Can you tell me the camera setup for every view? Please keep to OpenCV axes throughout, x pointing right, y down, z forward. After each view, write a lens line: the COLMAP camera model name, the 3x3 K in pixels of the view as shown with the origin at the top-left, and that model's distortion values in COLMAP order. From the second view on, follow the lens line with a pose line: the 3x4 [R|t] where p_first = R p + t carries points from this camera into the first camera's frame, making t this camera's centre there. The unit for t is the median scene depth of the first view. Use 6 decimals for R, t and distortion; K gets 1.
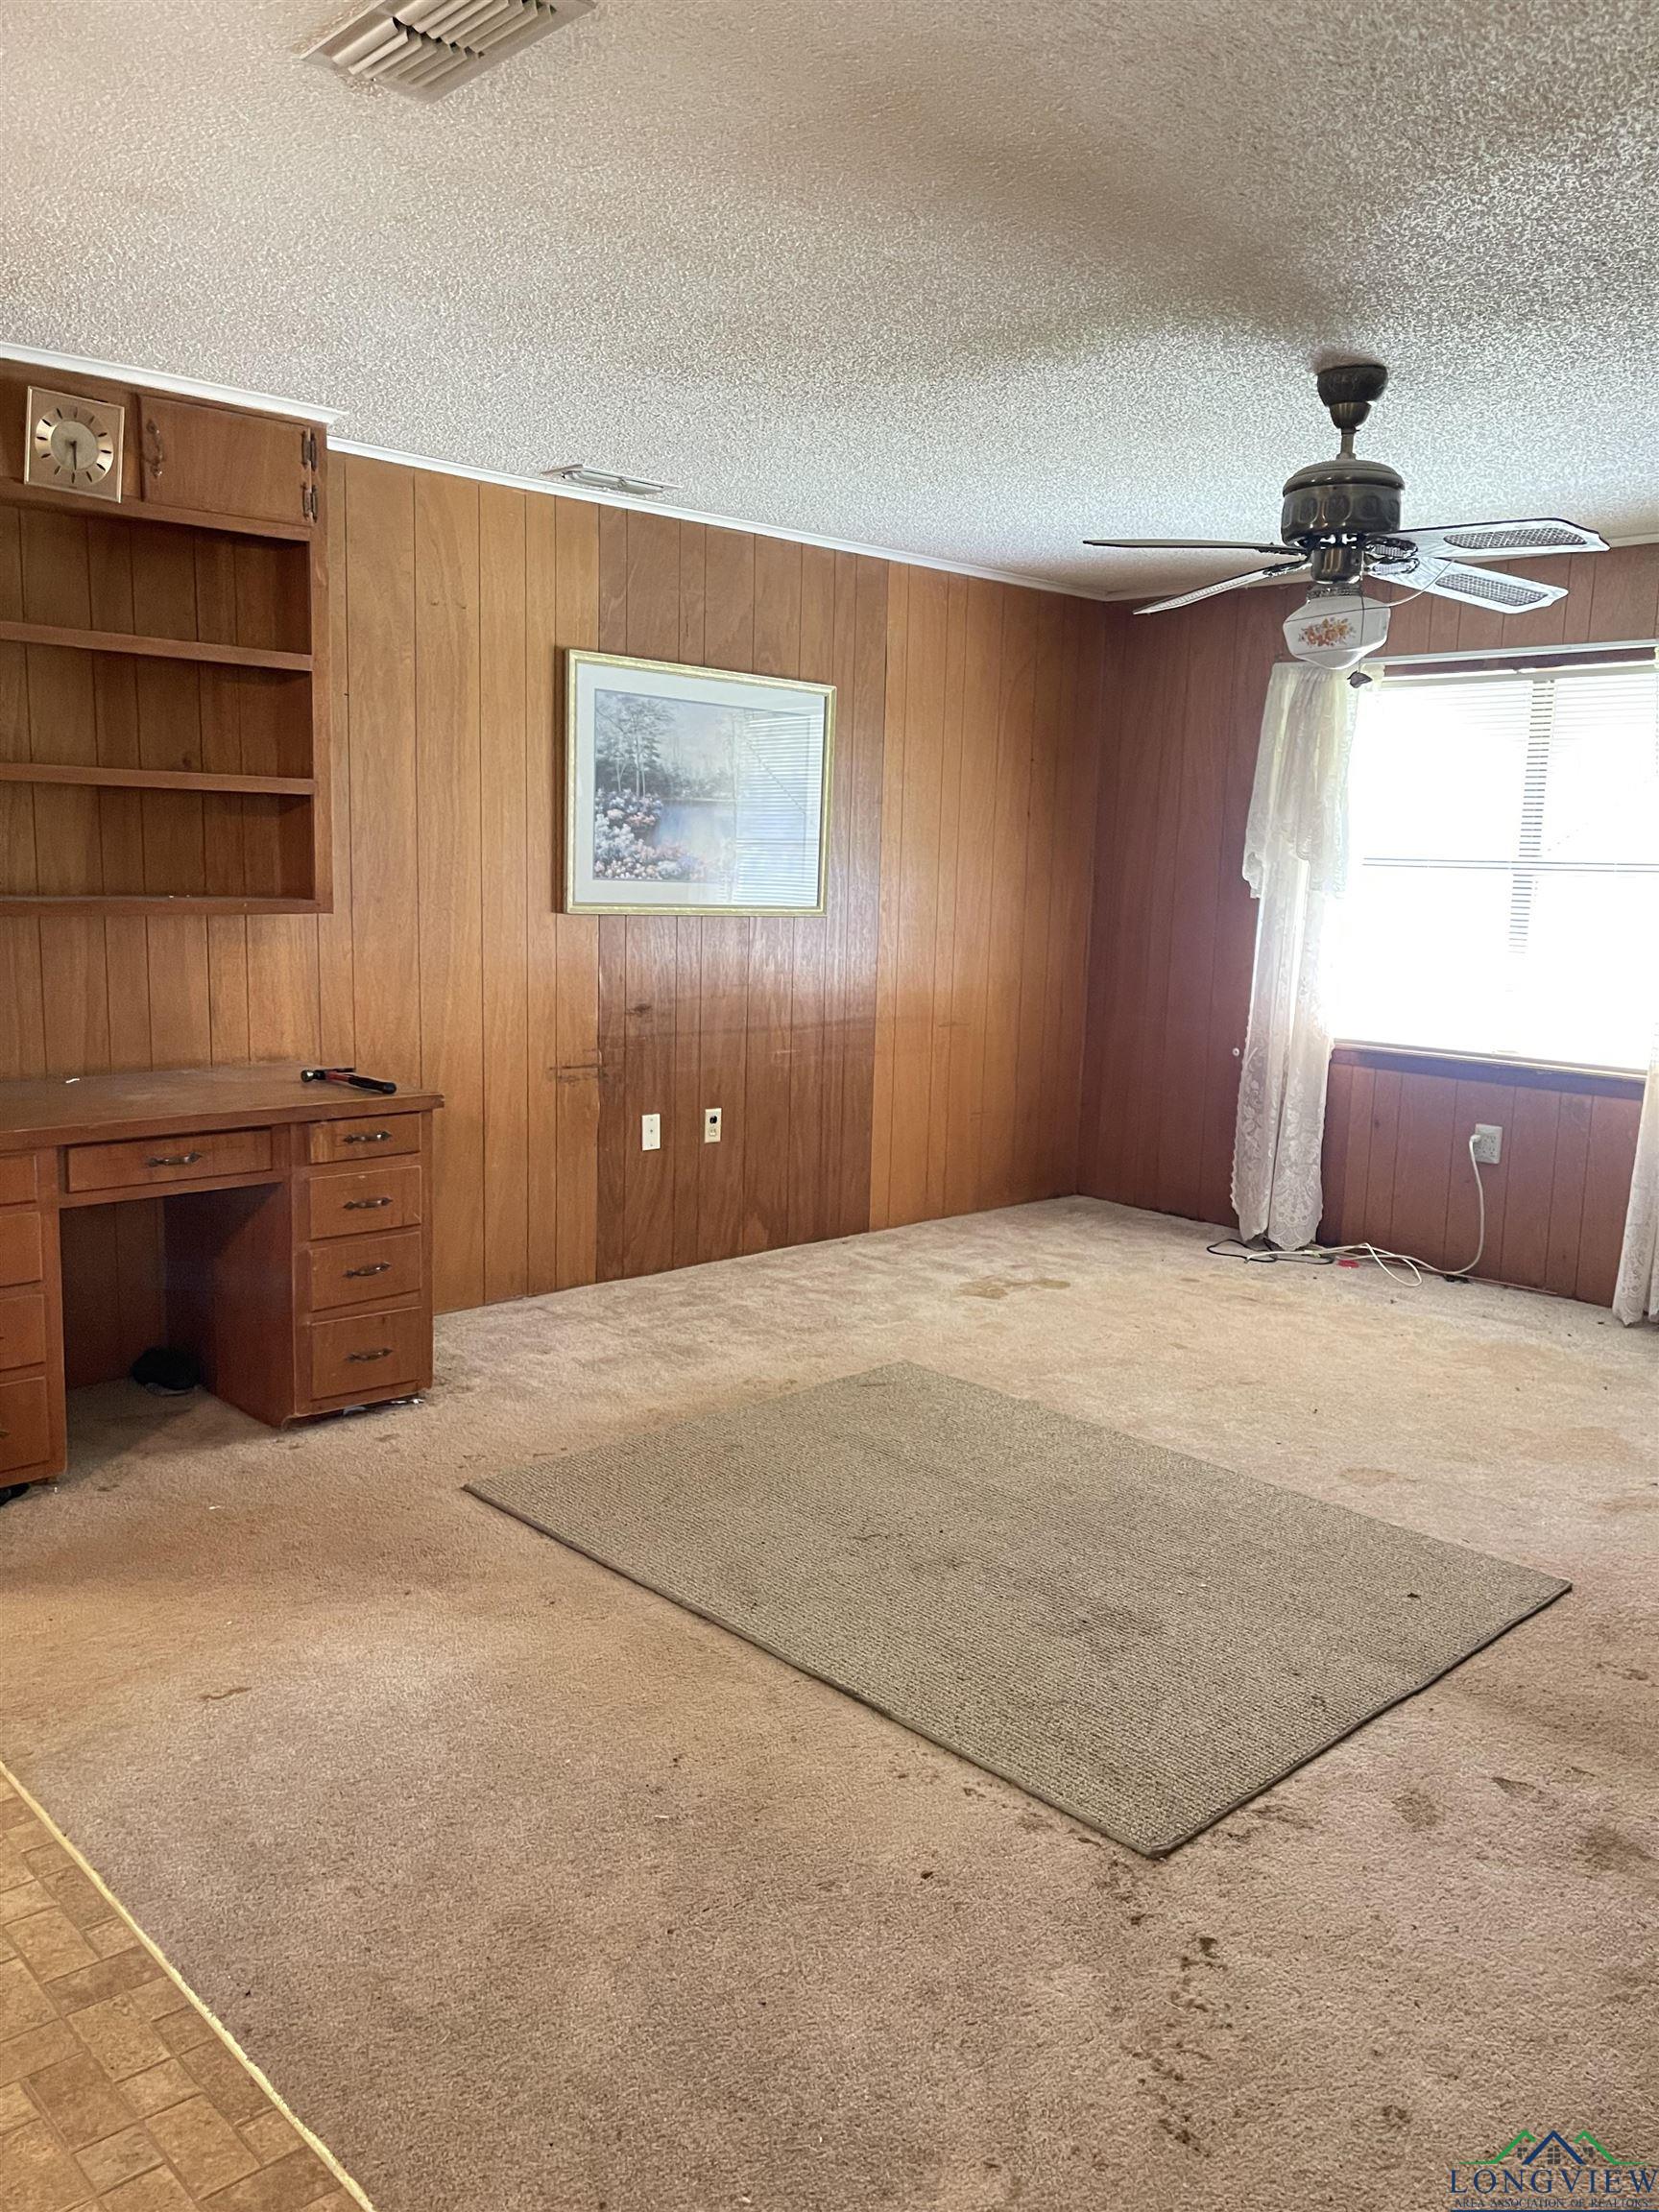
lens RADIAL K [[1664.2, 0, 833.9], [0, 1664.2, 1107.6], [0, 0, 1]] dist [0.053814, -0.082176]
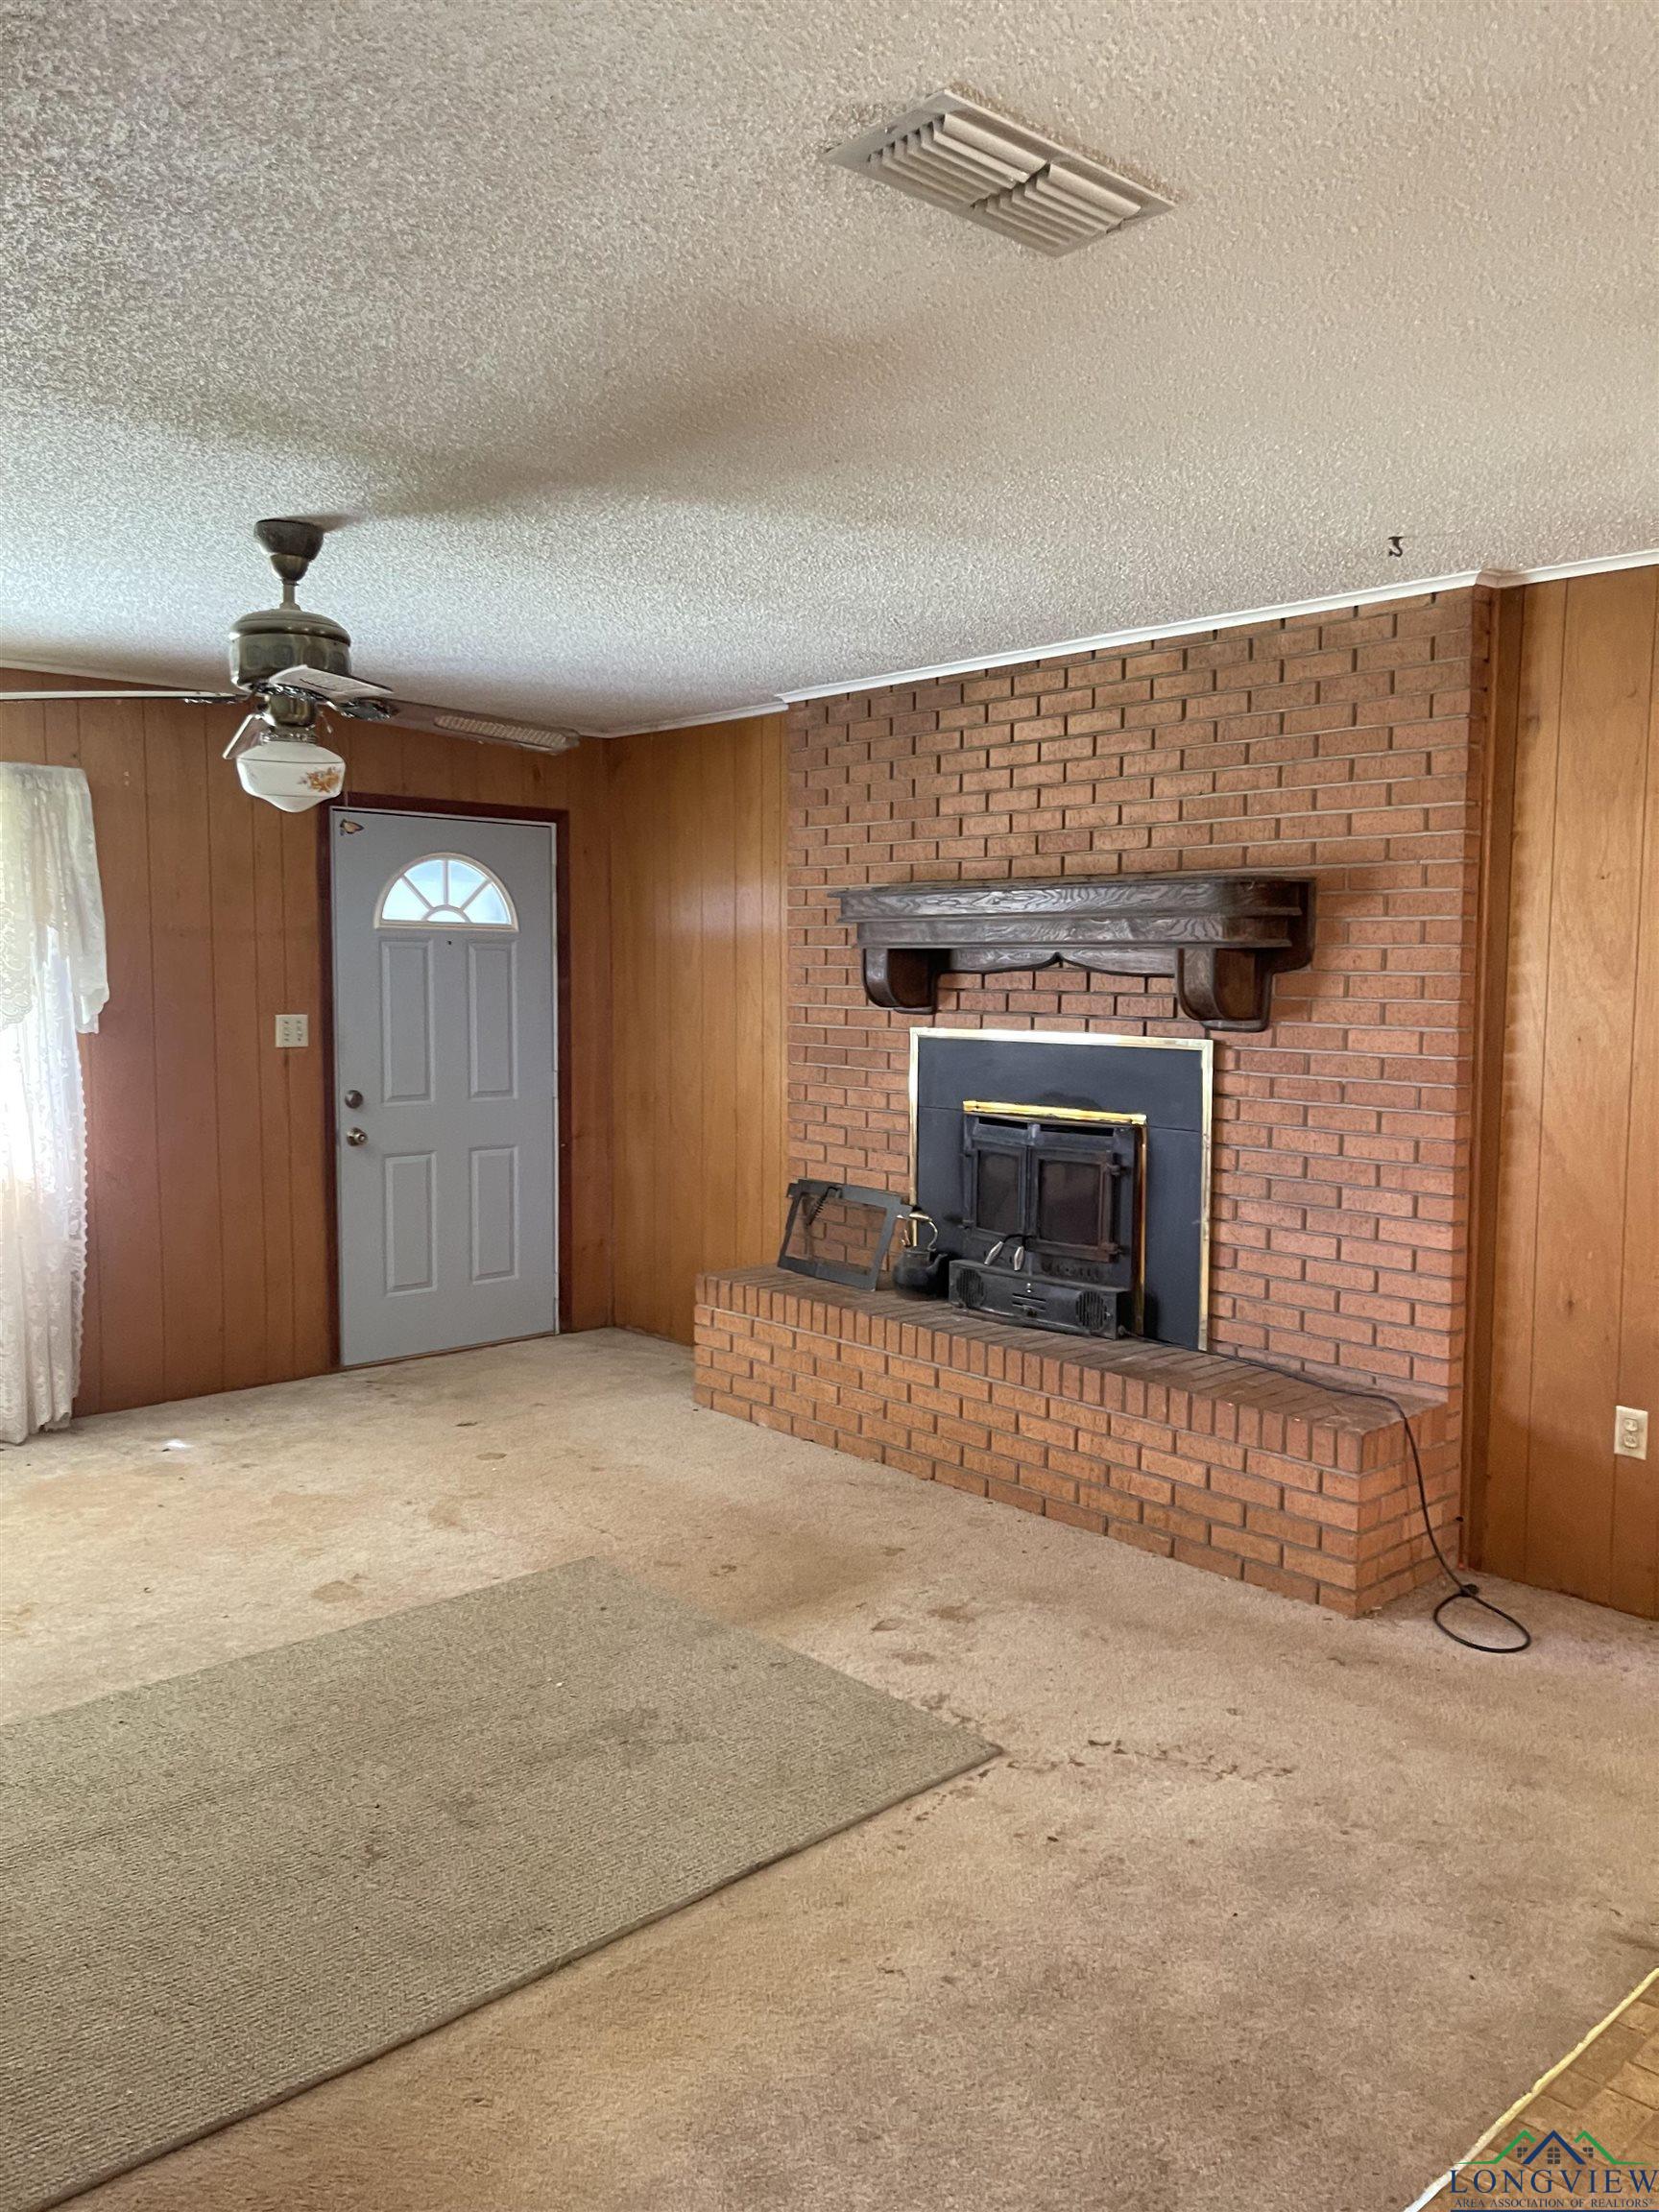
lens RADIAL K [[1664.2, 0, 842.5], [0, 1664.2, 1114.3], [0, 0, 1]] dist [0.053814, -0.082176]
pose [[0.011645, -0.113844, 0.993430, -0.796758], [0.149994, 0.982456, 0.110828, -0.161535], [-0.988618, 0.147718, 0.028516, 0.745459]]
